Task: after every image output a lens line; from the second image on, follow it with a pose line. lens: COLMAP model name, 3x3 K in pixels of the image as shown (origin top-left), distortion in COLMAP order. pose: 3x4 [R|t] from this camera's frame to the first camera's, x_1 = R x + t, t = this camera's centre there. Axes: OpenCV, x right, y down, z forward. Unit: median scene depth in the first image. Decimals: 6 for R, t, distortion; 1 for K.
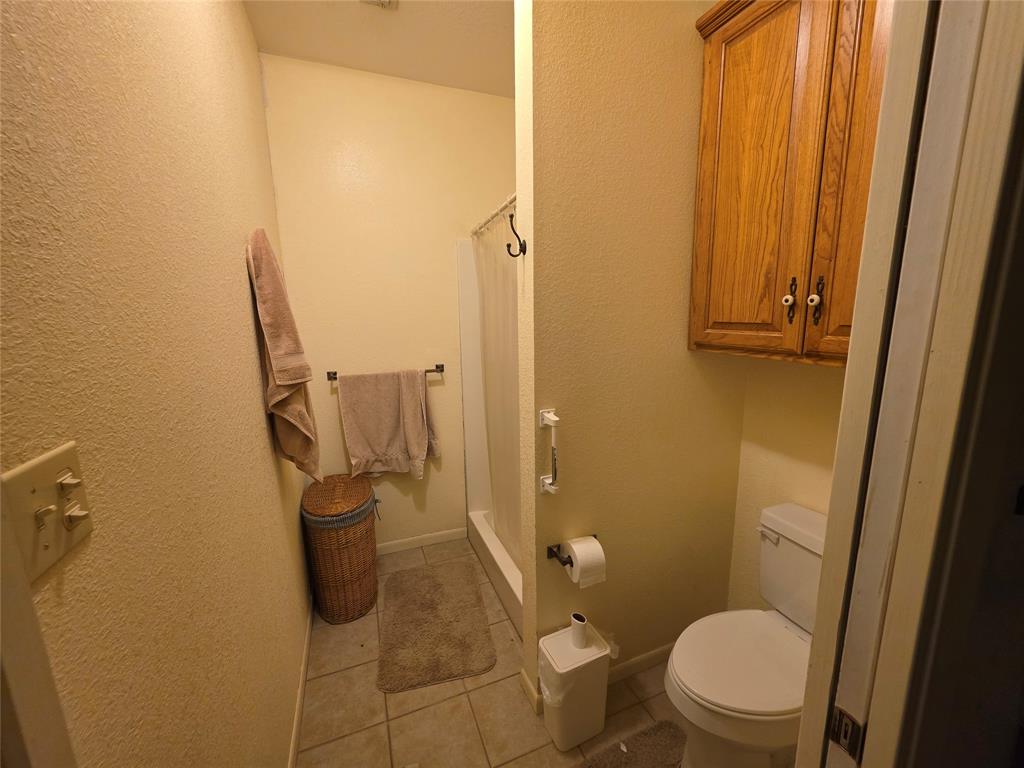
lens RADIAL K [[408.7, 0, 510.2], [0, 408.7, 384.4], [0, 0, 1]] dist [-0.003708, 0.000014]
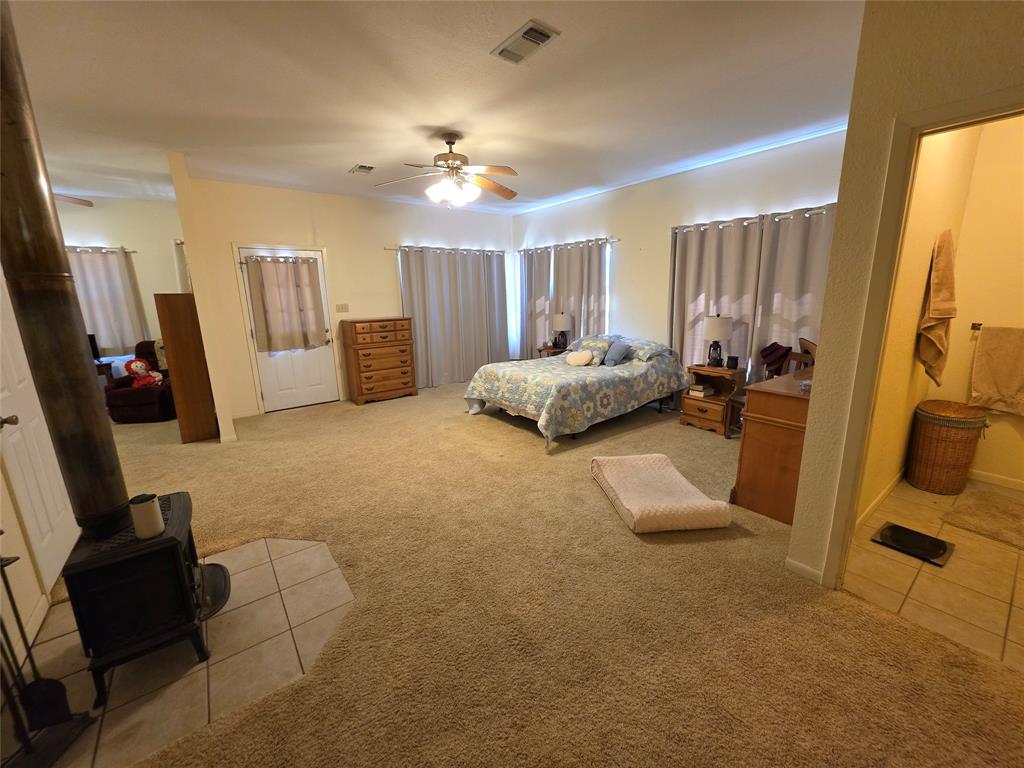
lens RADIAL K [[408.7, 0, 507.3], [0, 408.7, 380.6], [0, 0, 1]] dist [-0.003708, 0.000014]
pose [[0.264361, 0.215772, -0.939976, 0.583151], [-0.167321, 0.970132, 0.175637, 0.227741], [0.949798, 0.110846, 0.292568, -1.077318]]
